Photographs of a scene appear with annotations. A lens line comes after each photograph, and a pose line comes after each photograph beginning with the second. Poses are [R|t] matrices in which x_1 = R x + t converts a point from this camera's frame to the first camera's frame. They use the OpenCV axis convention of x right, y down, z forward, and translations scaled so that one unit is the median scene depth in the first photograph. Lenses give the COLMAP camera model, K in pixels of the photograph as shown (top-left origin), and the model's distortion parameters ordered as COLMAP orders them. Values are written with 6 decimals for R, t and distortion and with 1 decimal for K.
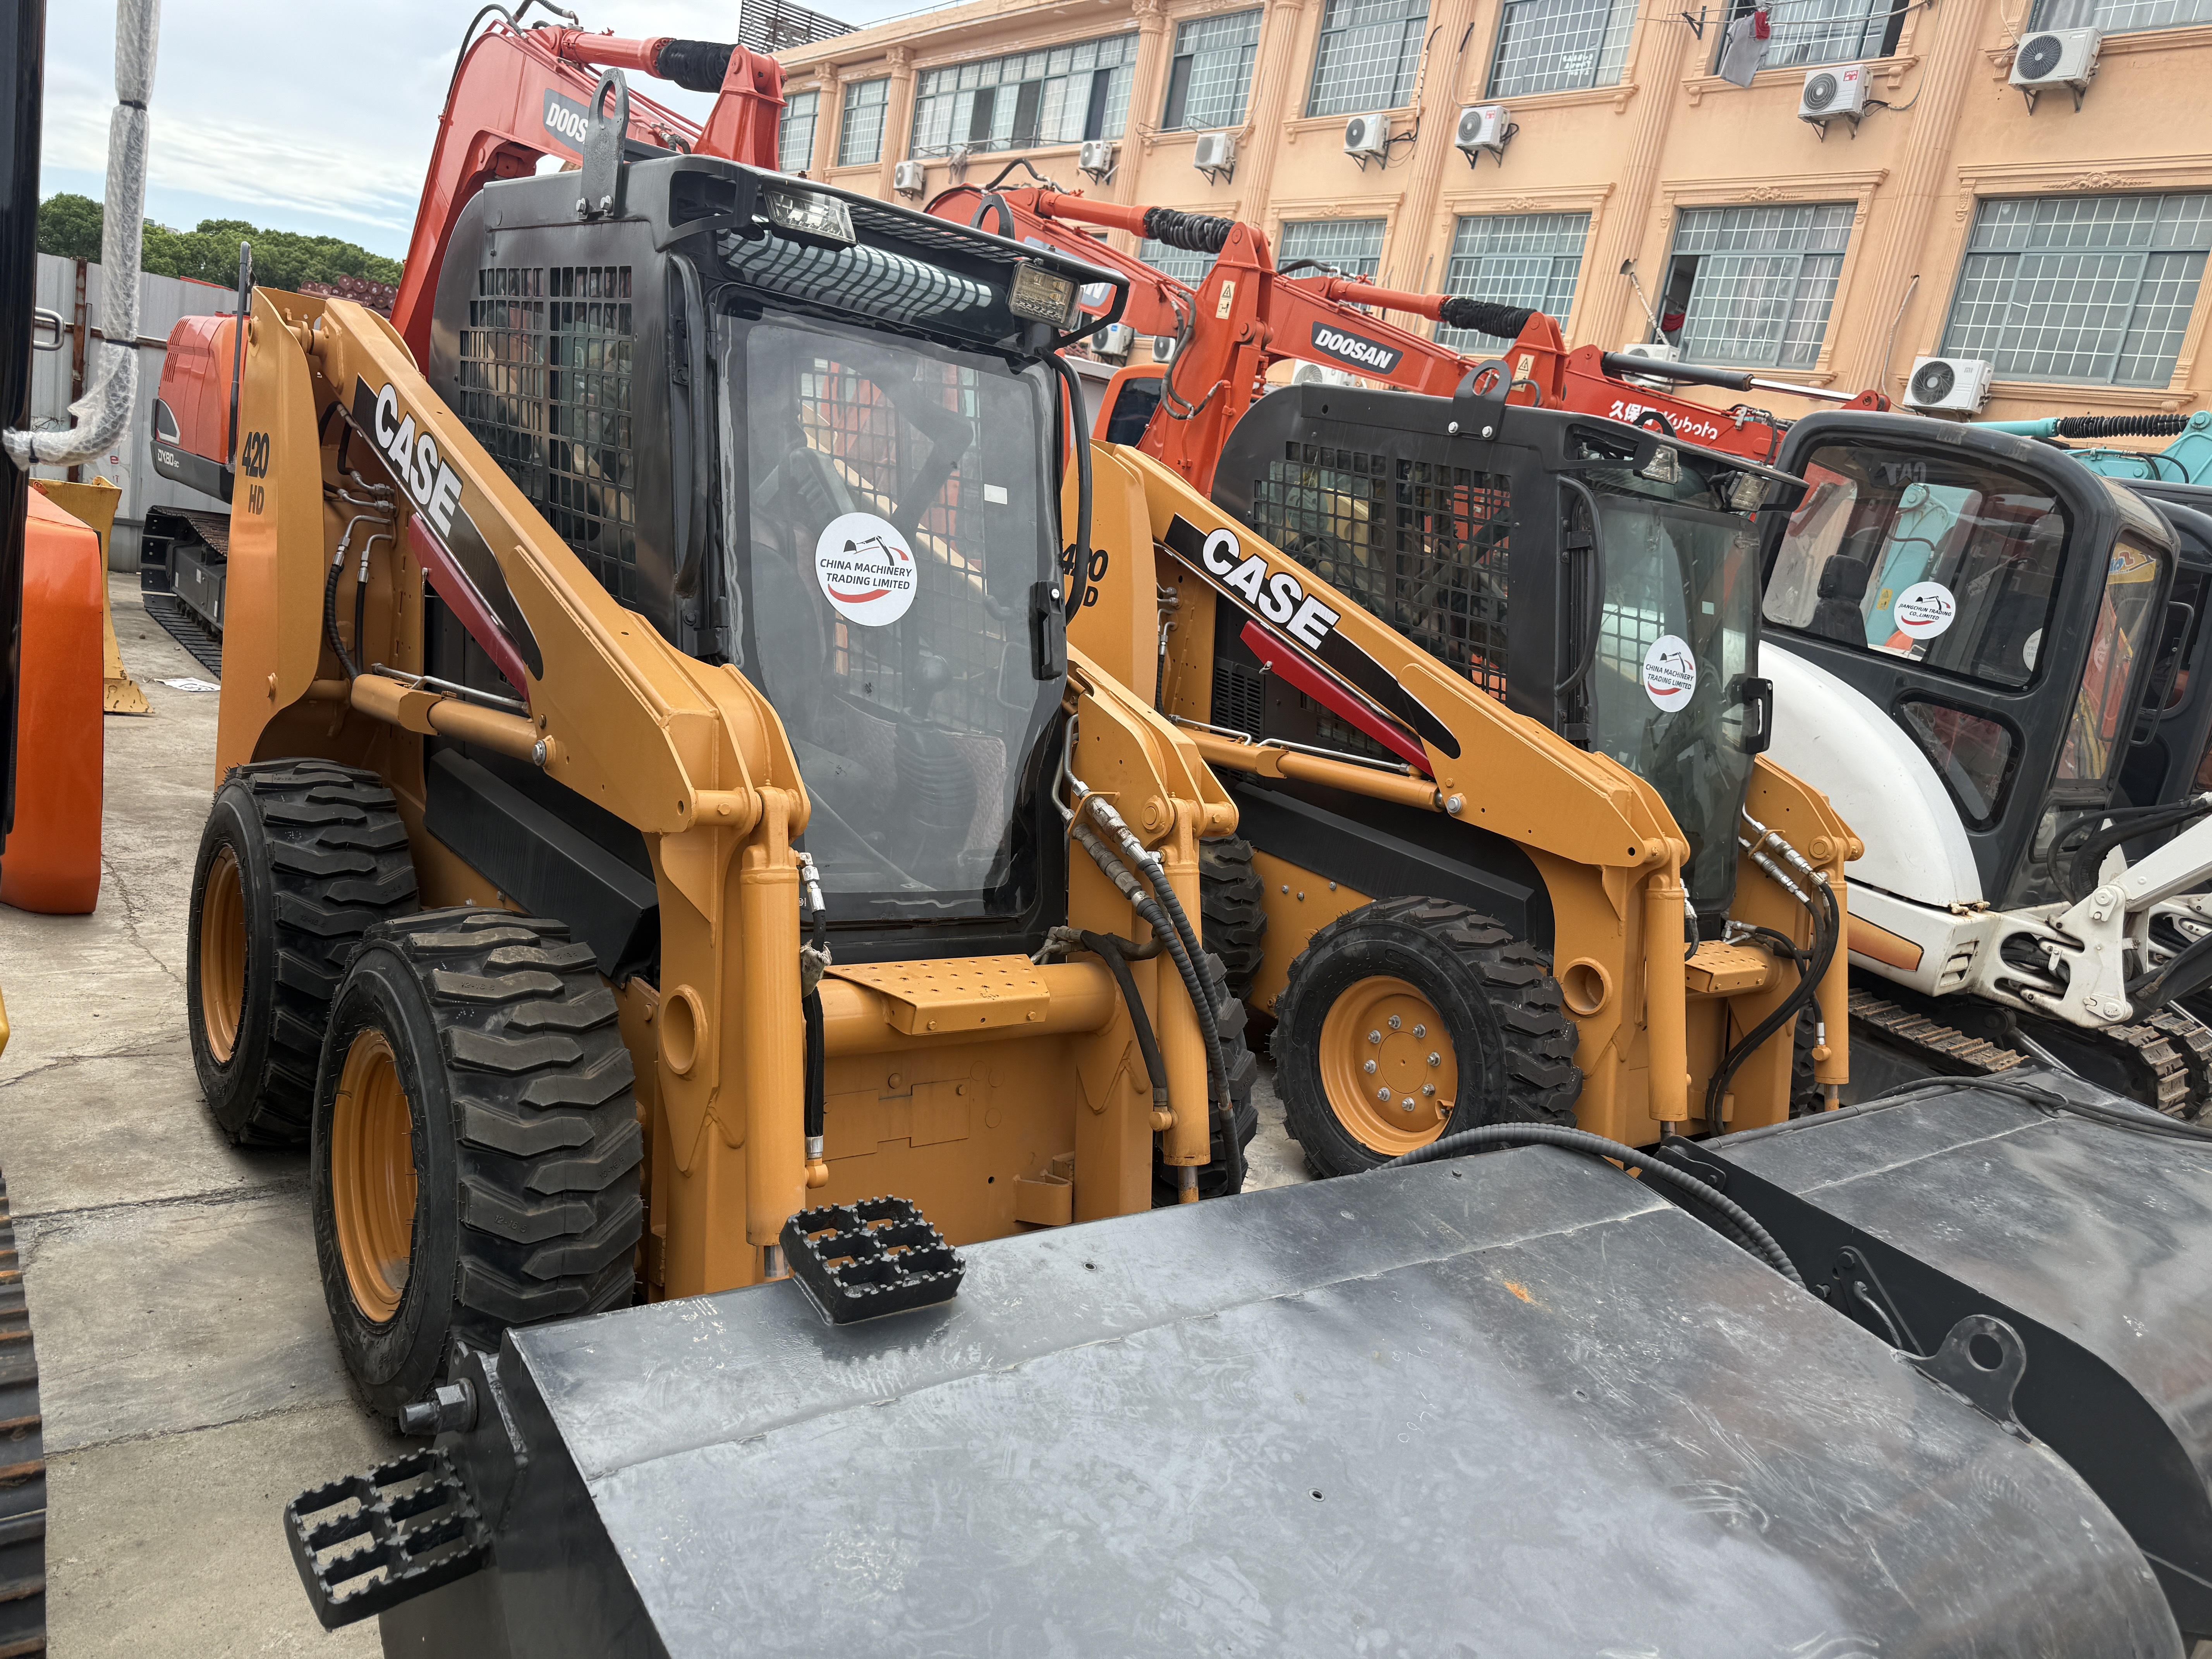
lens RADIAL K [[1565.9, 0, 1112.3], [0, 1565.9, 800.7], [0, 0, 1]] dist [0.048486, -0.054406]
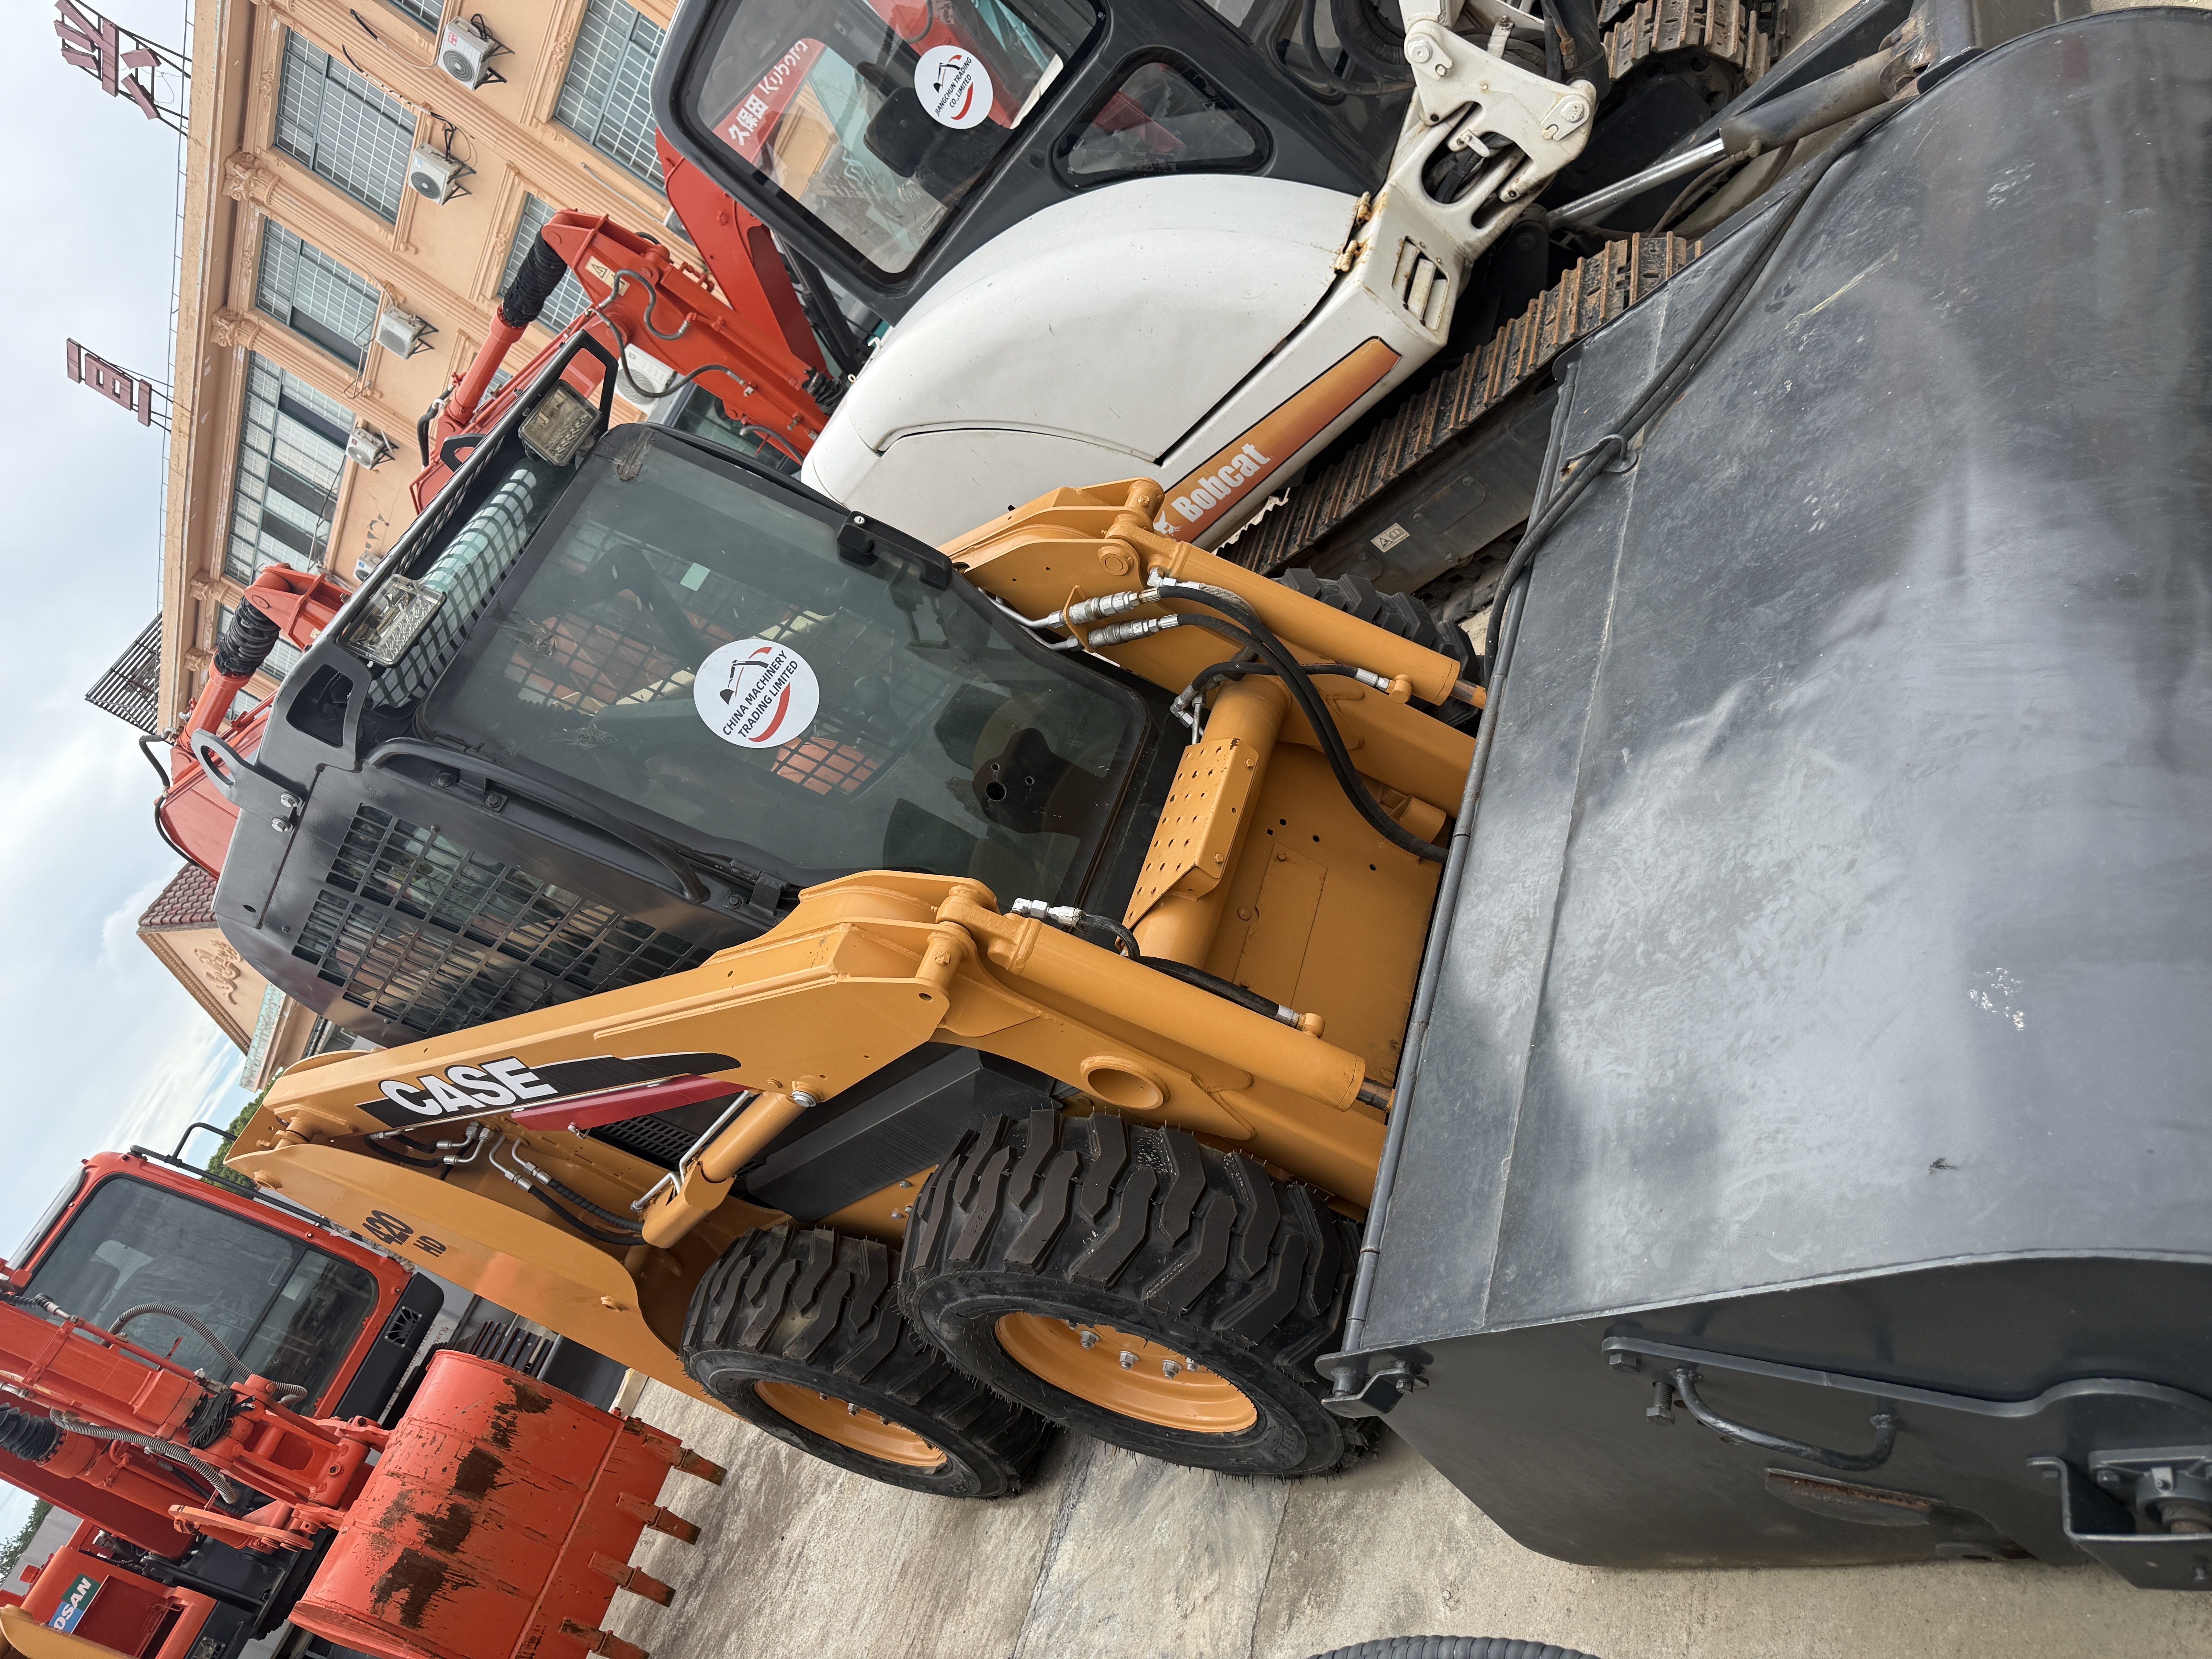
lens RADIAL K [[1565.9, 0, 1095.2], [0, 1565.9, 824.2], [0, 0, 1]] dist [0.048486, -0.054406]
pose [[0.402796, -0.909876, -0.099402, 0.379552], [0.914919, 0.397163, 0.072002, 0.018454], [-0.026034, -0.119947, 0.992439, 0.326727]]
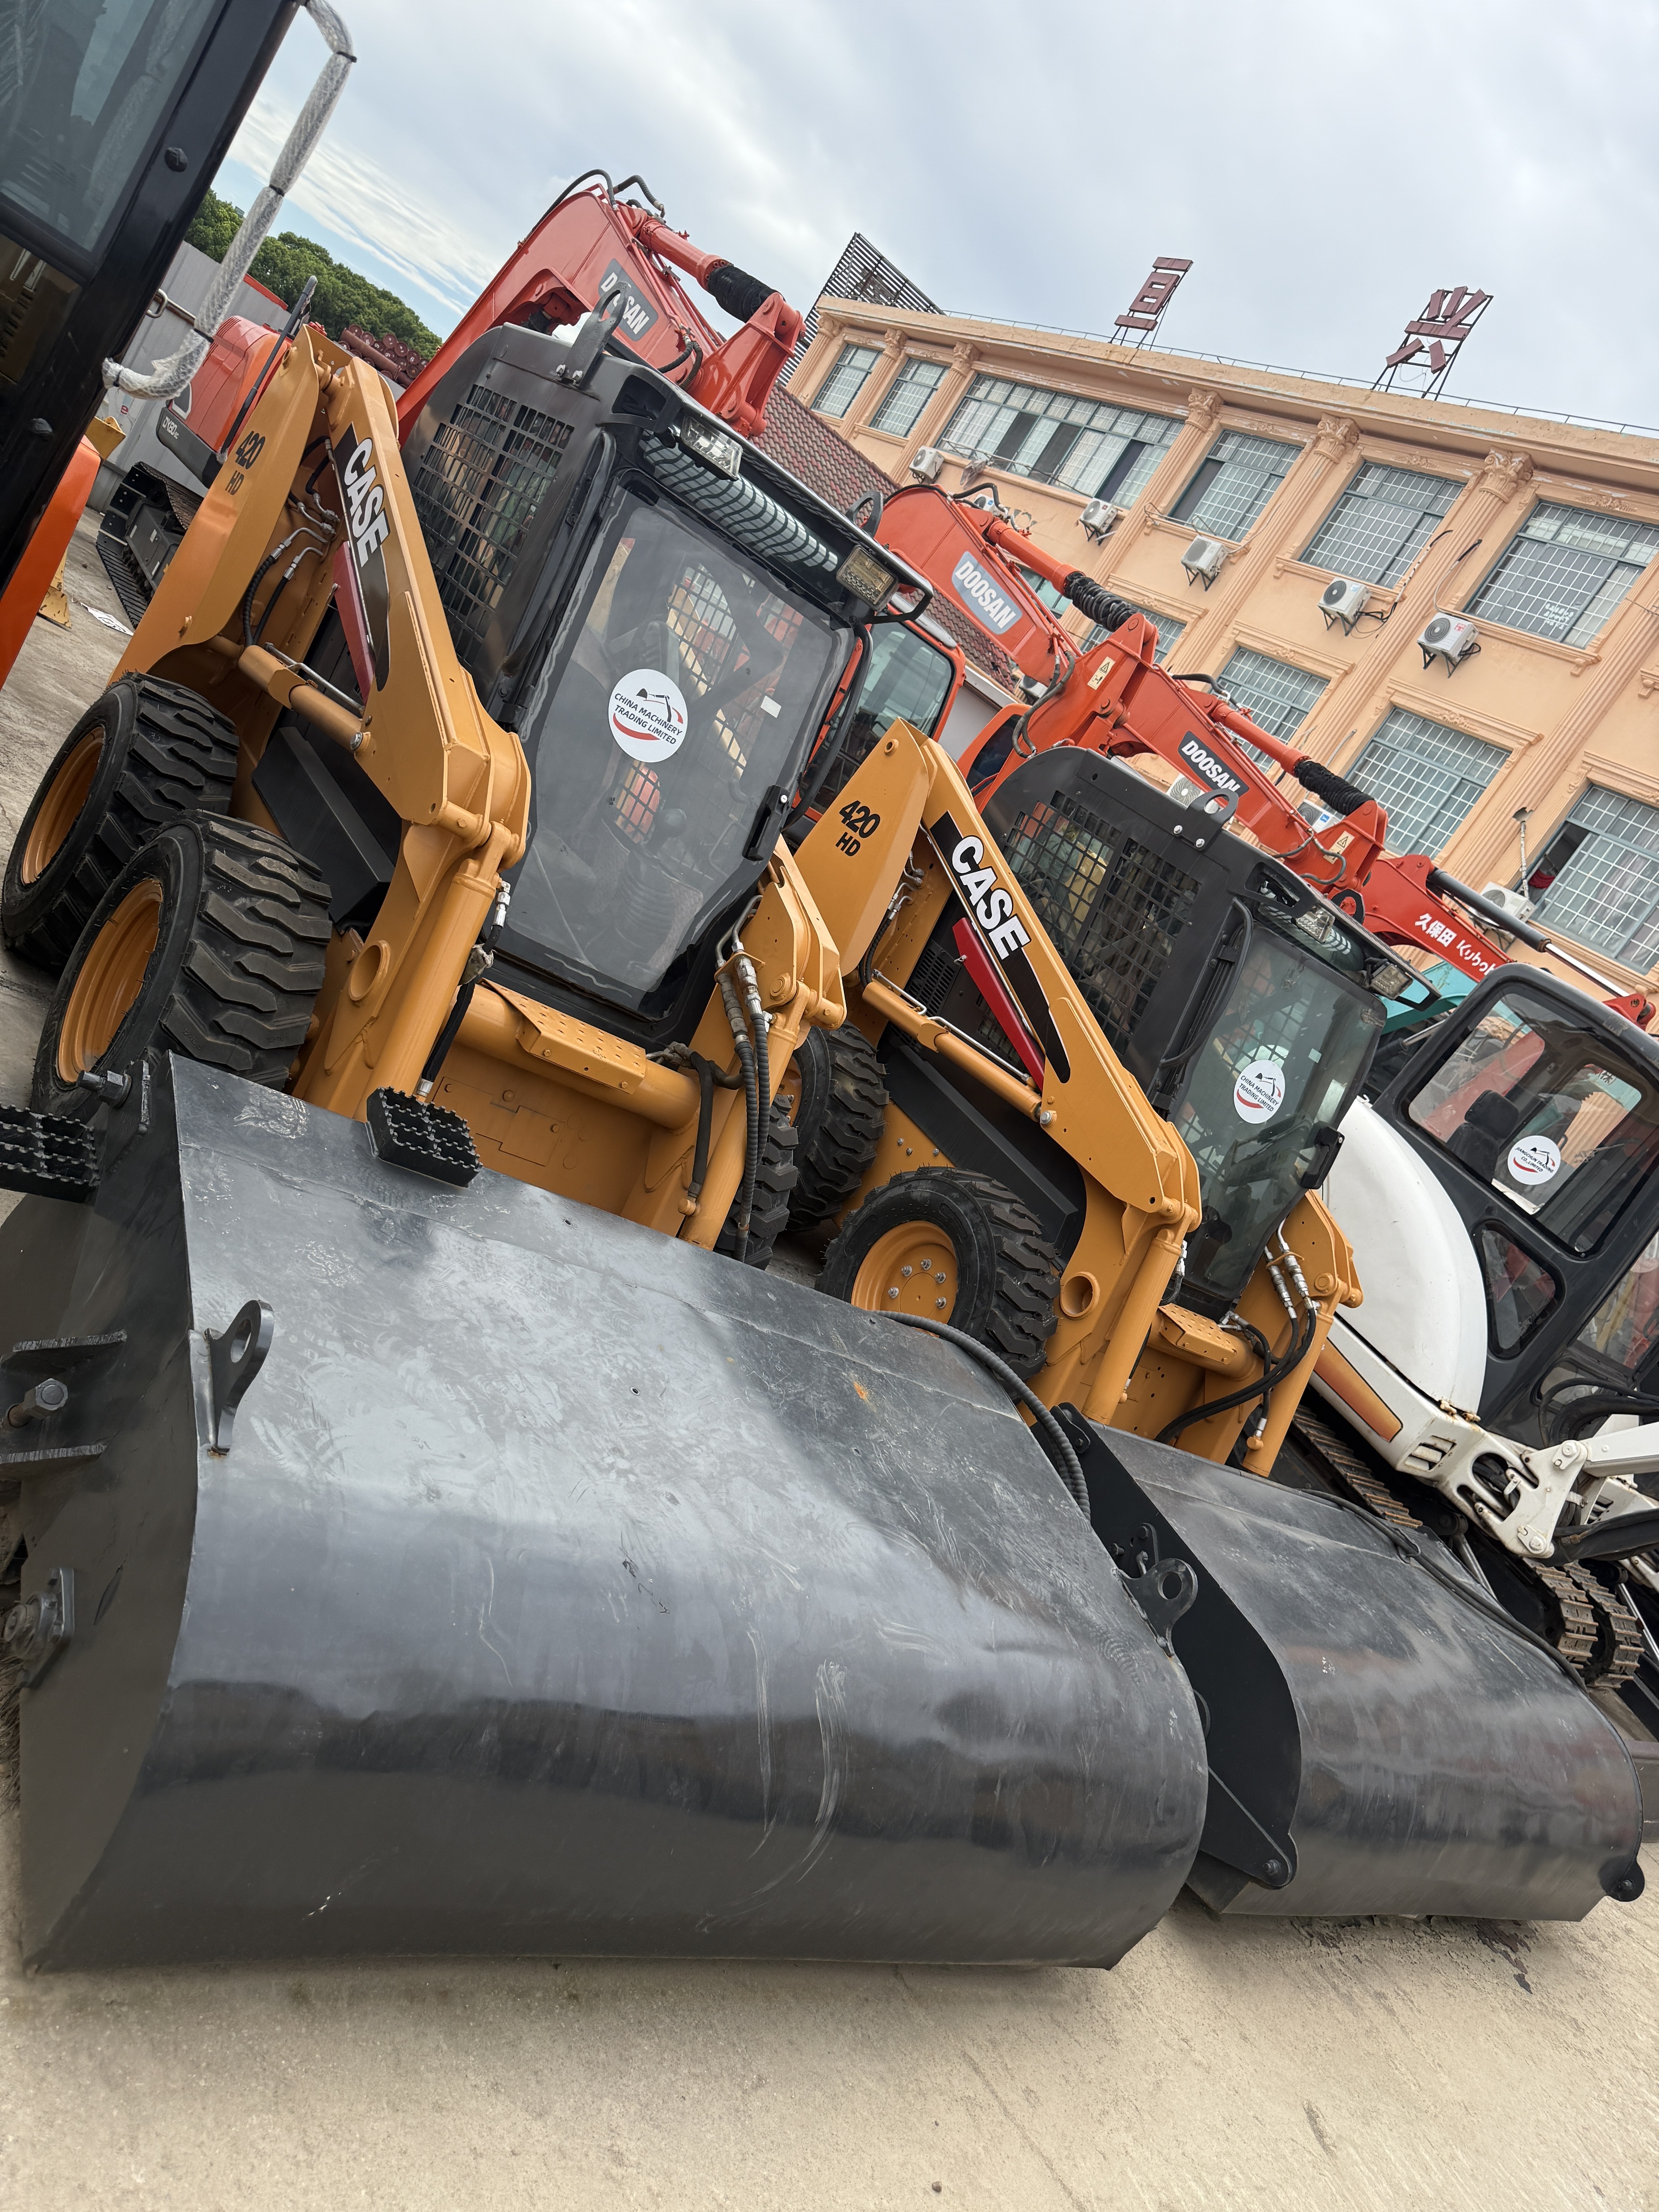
lens RADIAL K [[1565.9, 0, 848.2], [0, 1565.9, 1075.0], [0, 0, 1]] dist [0.048486, -0.054406]
pose [[0.915557, 0.401409, -0.025002, 0.085847], [-0.401818, 0.915610, -0.014127, 0.043955], [0.017221, 0.022980, 0.999588, -0.162533]]
